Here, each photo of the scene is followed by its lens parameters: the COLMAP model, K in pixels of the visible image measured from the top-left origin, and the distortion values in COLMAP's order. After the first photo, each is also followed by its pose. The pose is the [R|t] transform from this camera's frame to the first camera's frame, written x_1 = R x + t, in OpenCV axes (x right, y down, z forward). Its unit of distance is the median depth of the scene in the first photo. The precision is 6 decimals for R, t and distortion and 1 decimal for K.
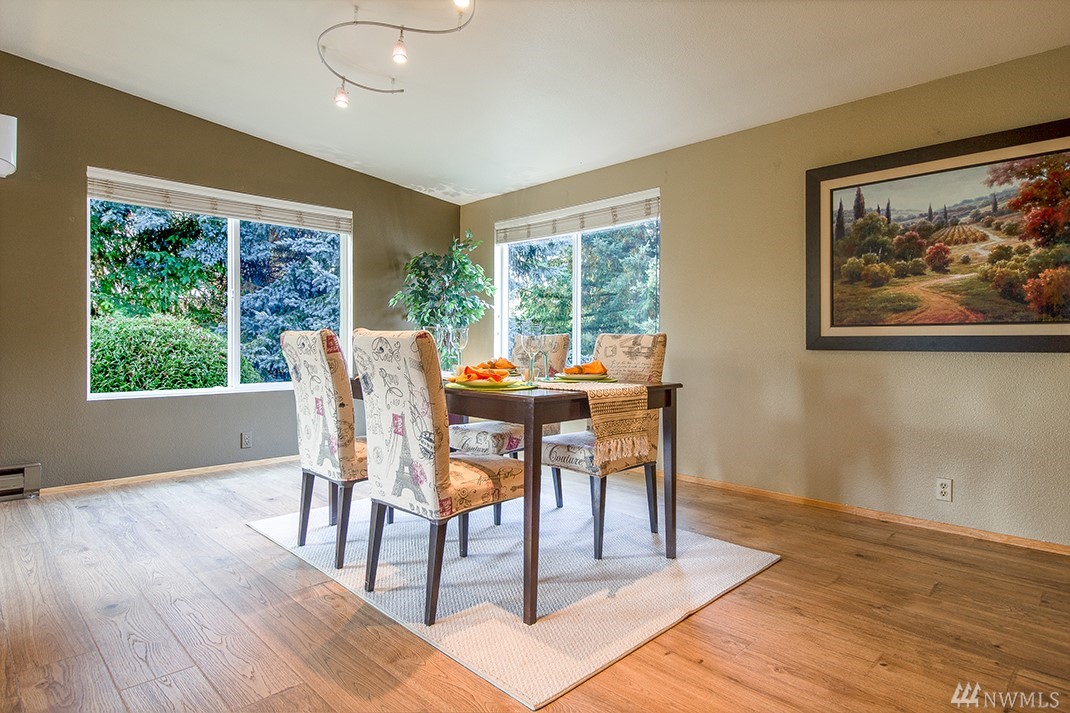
lens RADIAL K [[593.4, 0, 527.0], [0, 593.4, 344.9], [0, 0, 1]] dist [0.003307, -0.000812]
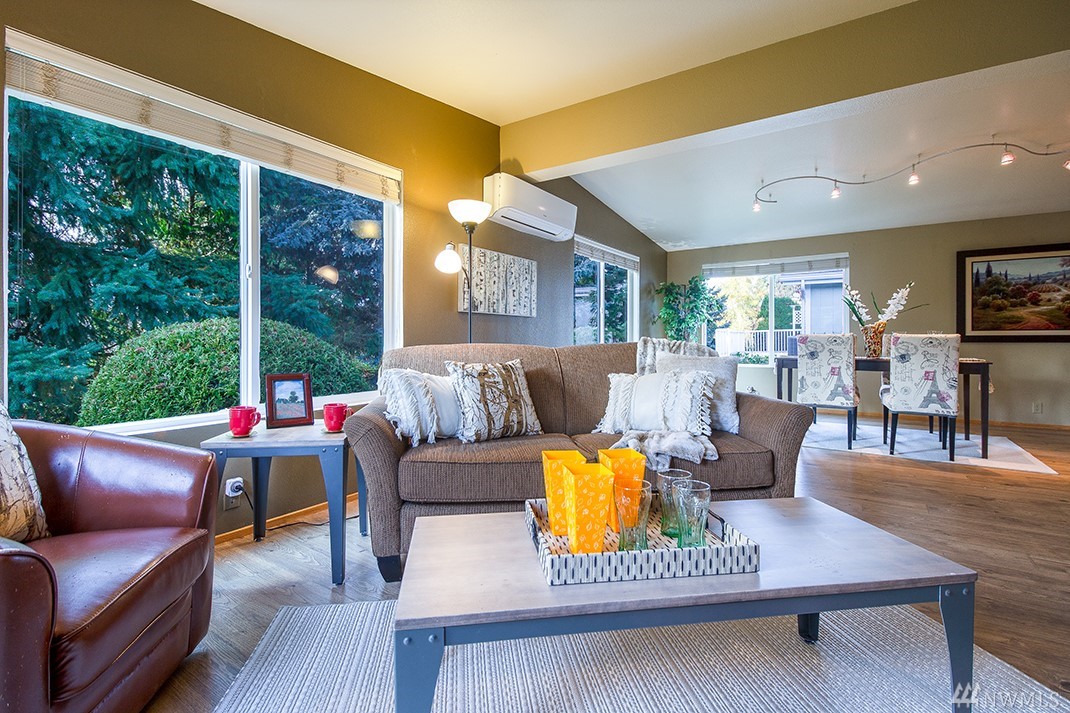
lens RADIAL K [[492.7, 0, 542.1], [0, 492.7, 345.6], [0, 0, 1]] dist [0.019087, -0.011879]
pose [[0.979655, -0.010758, 0.200399, -1.325319], [0.009368, 0.999925, 0.007887, -0.007559], [-0.200469, -0.005849, 0.979683, -0.370138]]
